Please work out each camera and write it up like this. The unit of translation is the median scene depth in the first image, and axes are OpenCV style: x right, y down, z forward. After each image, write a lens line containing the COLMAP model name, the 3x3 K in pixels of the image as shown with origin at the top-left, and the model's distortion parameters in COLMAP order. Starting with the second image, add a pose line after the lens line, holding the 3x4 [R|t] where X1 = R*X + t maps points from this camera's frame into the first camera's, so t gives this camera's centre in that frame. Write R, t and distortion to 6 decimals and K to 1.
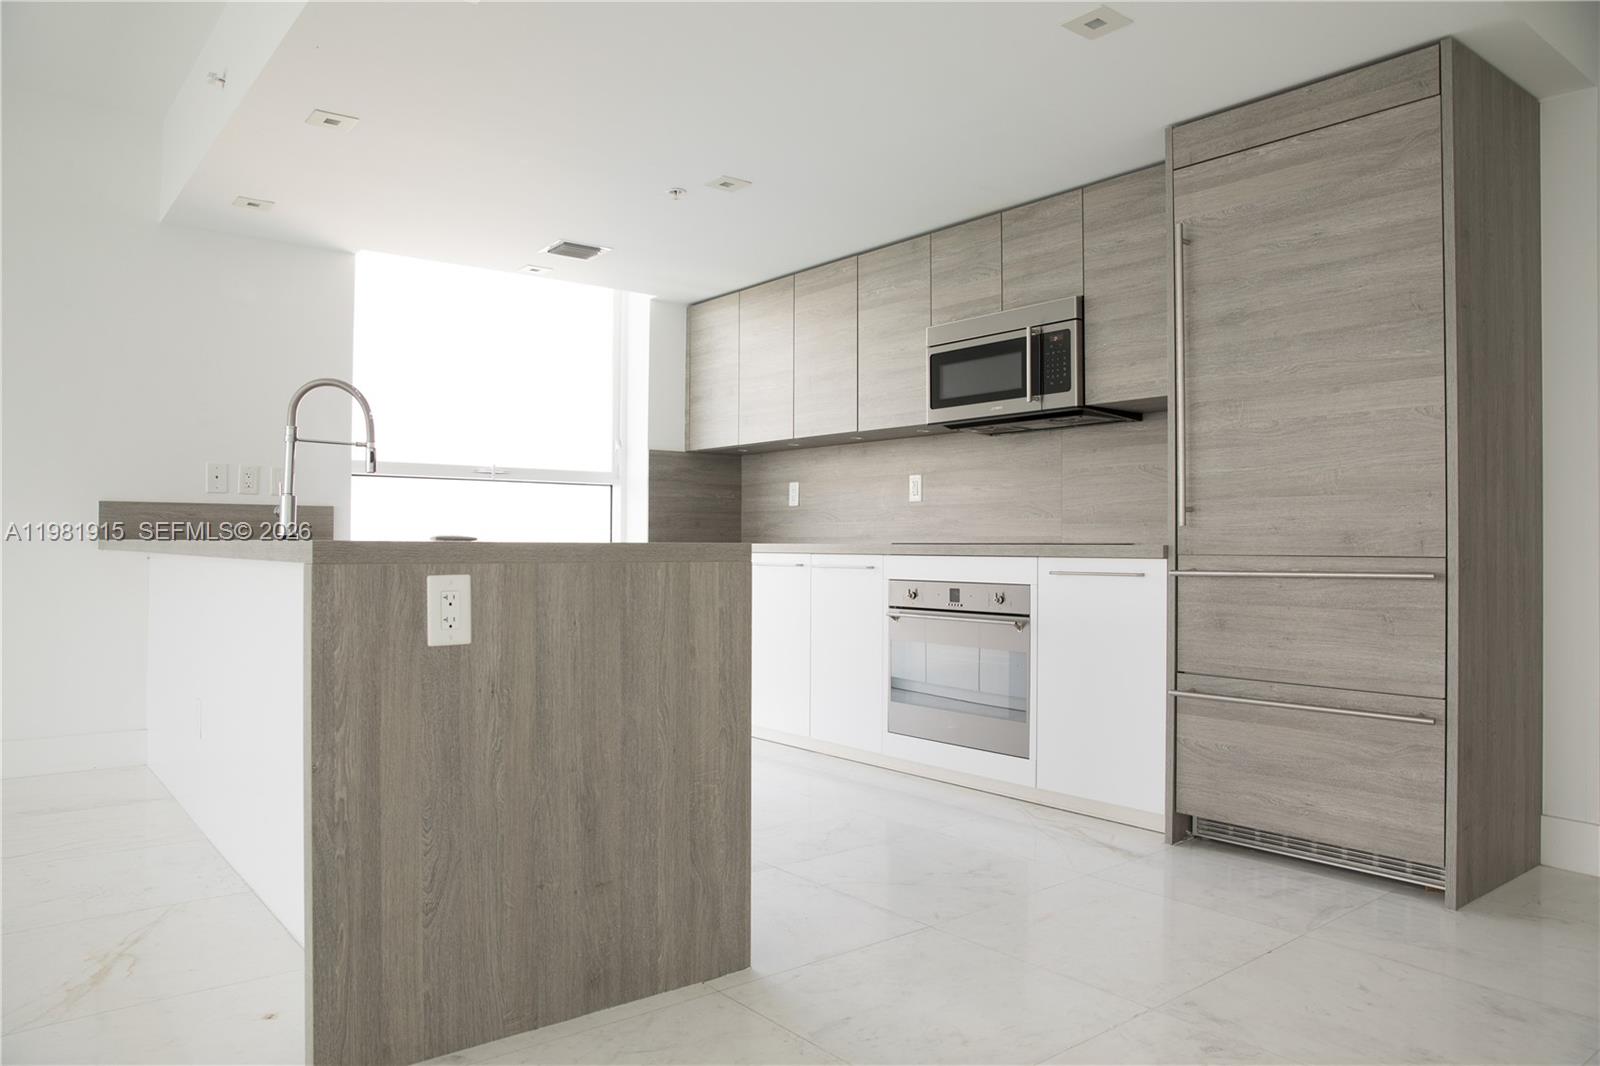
lens RADIAL K [[1097.0, 0, 800.0], [0, 1097.0, 533.0], [0, 0, 1]] dist [-0.102047, 0.081190]
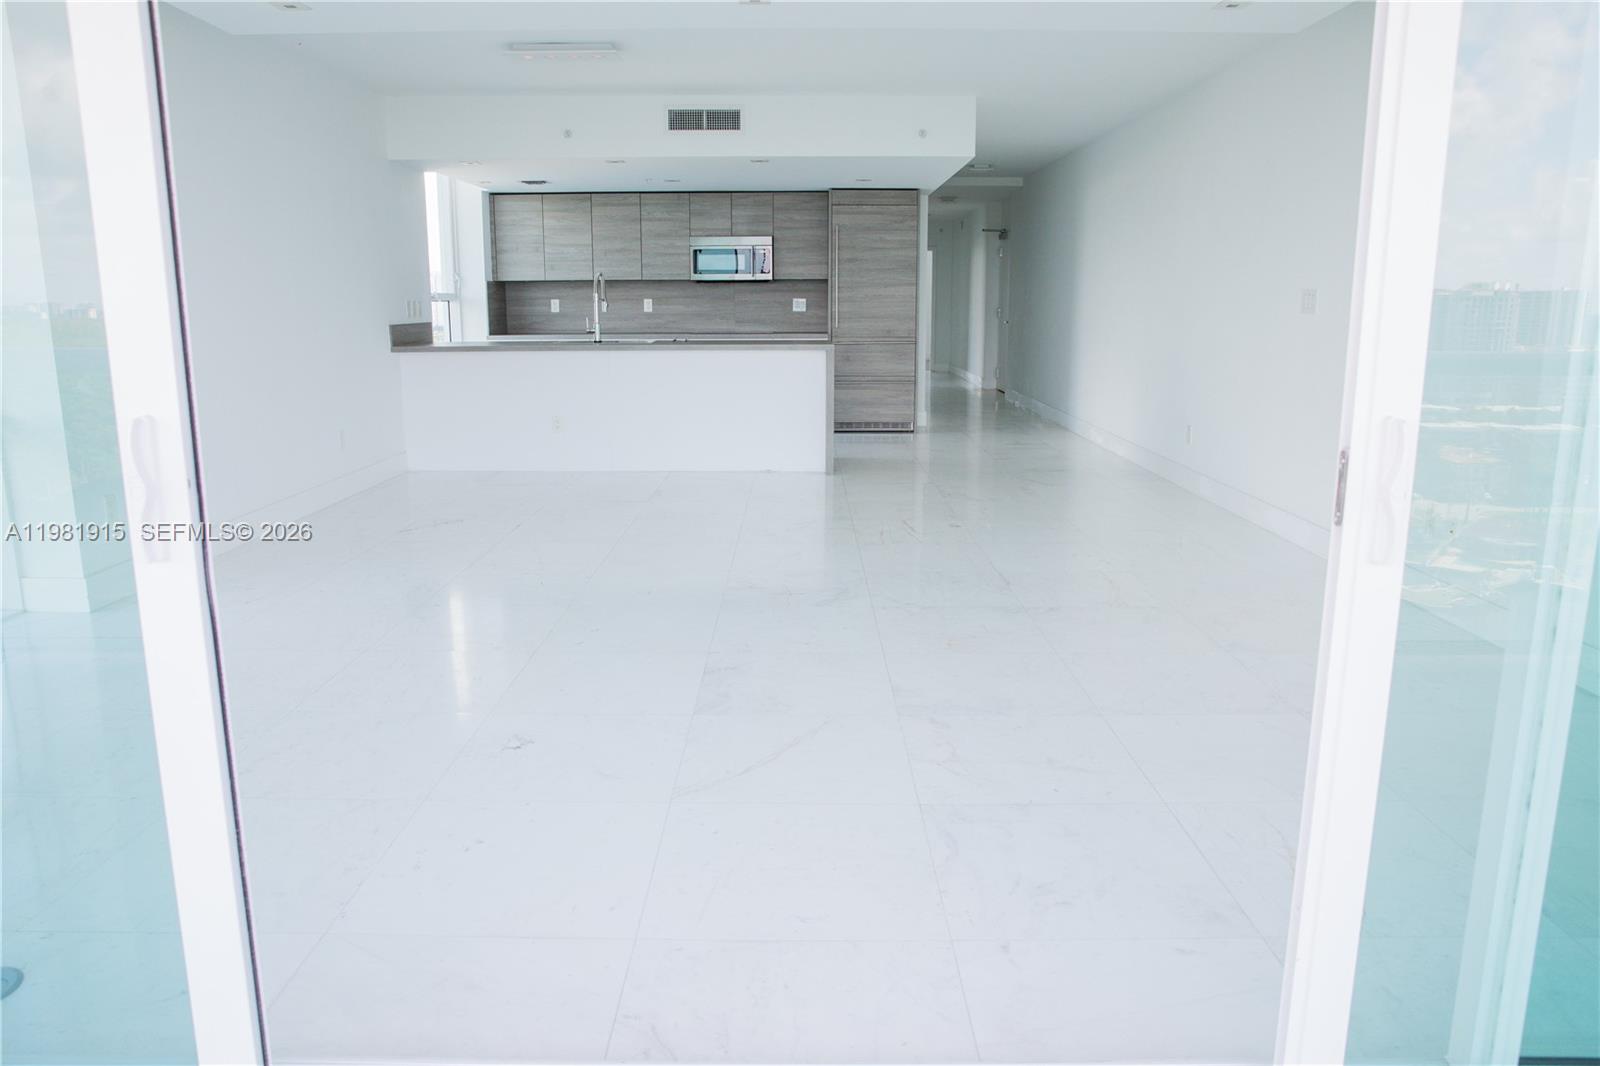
lens RADIAL K [[1097.0, 0, 800.0], [0, 1097.0, 533.0], [0, 0, 1]] dist [-0.102047, 0.081190]
pose [[0.618779, -0.175182, 0.765783, -2.220424], [-0.003721, 0.974154, 0.225856, -0.141723], [-0.785556, -0.142605, 0.602134, -0.874809]]
